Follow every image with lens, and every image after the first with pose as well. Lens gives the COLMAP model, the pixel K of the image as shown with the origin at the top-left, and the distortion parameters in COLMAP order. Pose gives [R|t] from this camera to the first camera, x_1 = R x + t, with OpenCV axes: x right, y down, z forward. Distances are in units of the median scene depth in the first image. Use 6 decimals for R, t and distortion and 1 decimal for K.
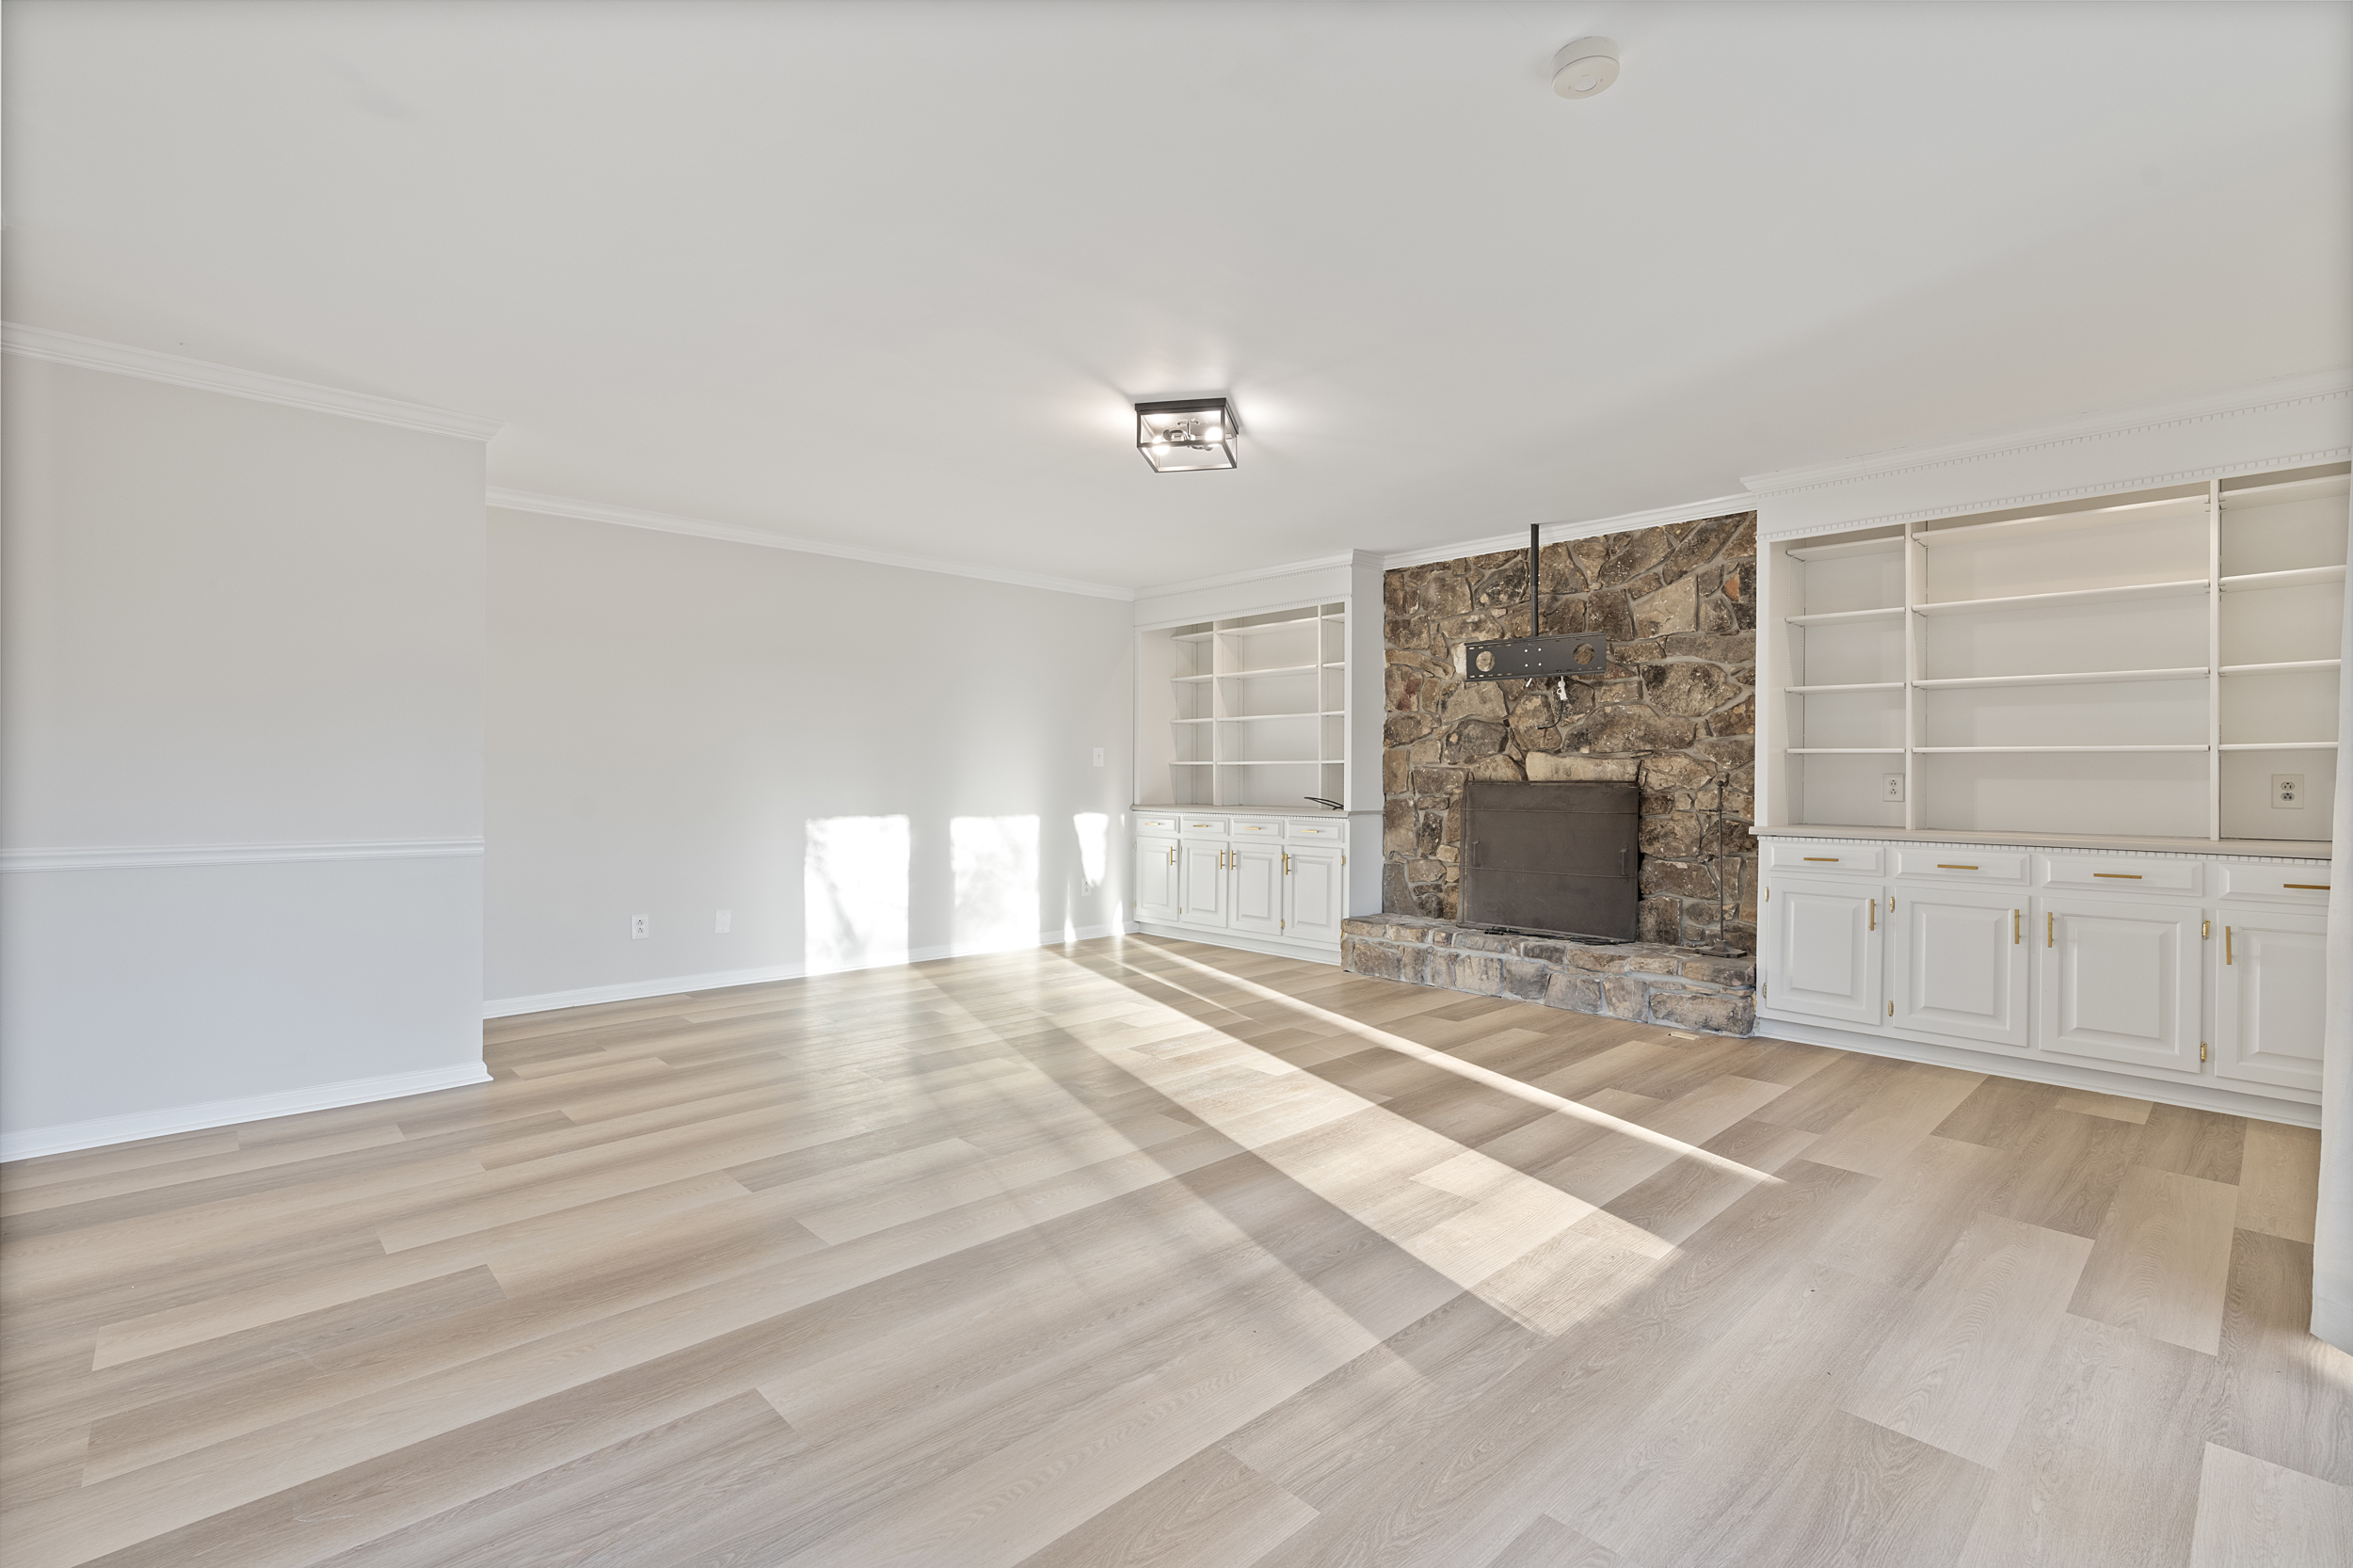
lens RADIAL K [[1072.5, 0, 1168.9], [0, 1072.5, 782.5], [0, 0, 1]] dist [0.000005, -0.000081]
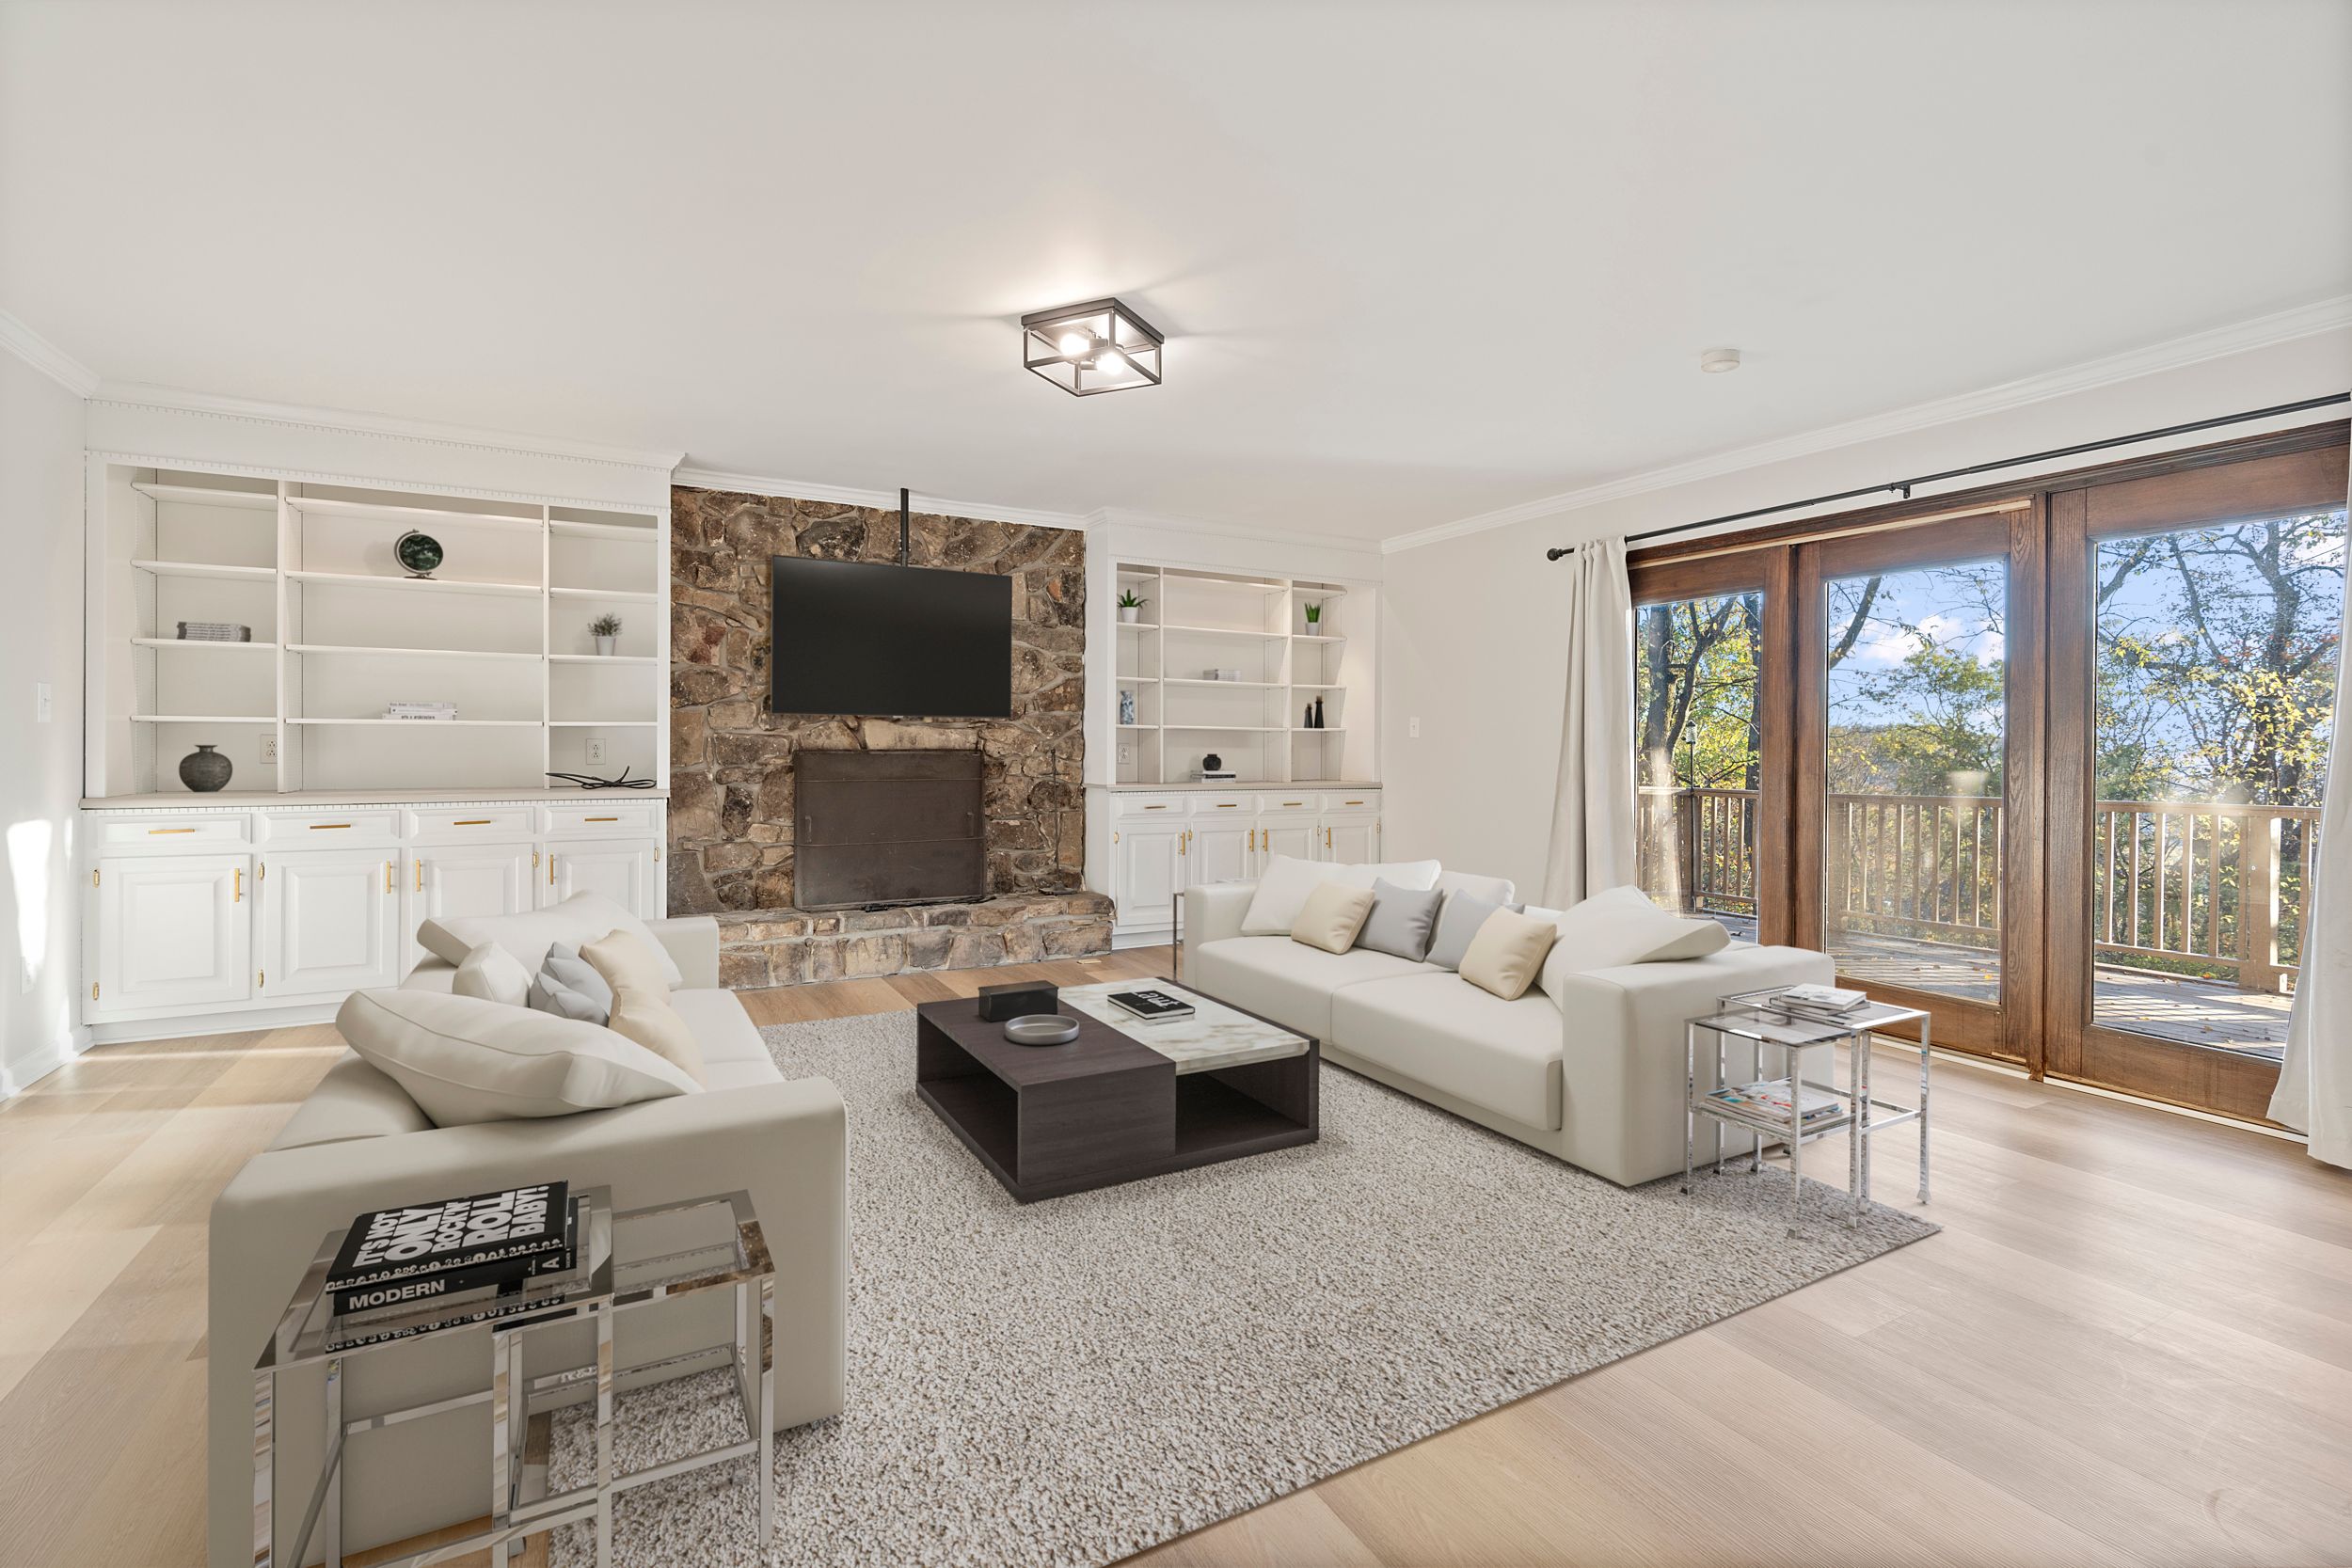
lens RADIAL K [[1056.5, 0, 1161.6], [0, 1056.5, 763.6], [0, 0, 1]] dist [-0.000757, 0.000000]
pose [[0.261812, -0.012316, 0.965040, -0.526615], [0.004689, 0.999923, 0.011489, 0.001672], [-0.965108, 0.001517, 0.261849, 0.509947]]
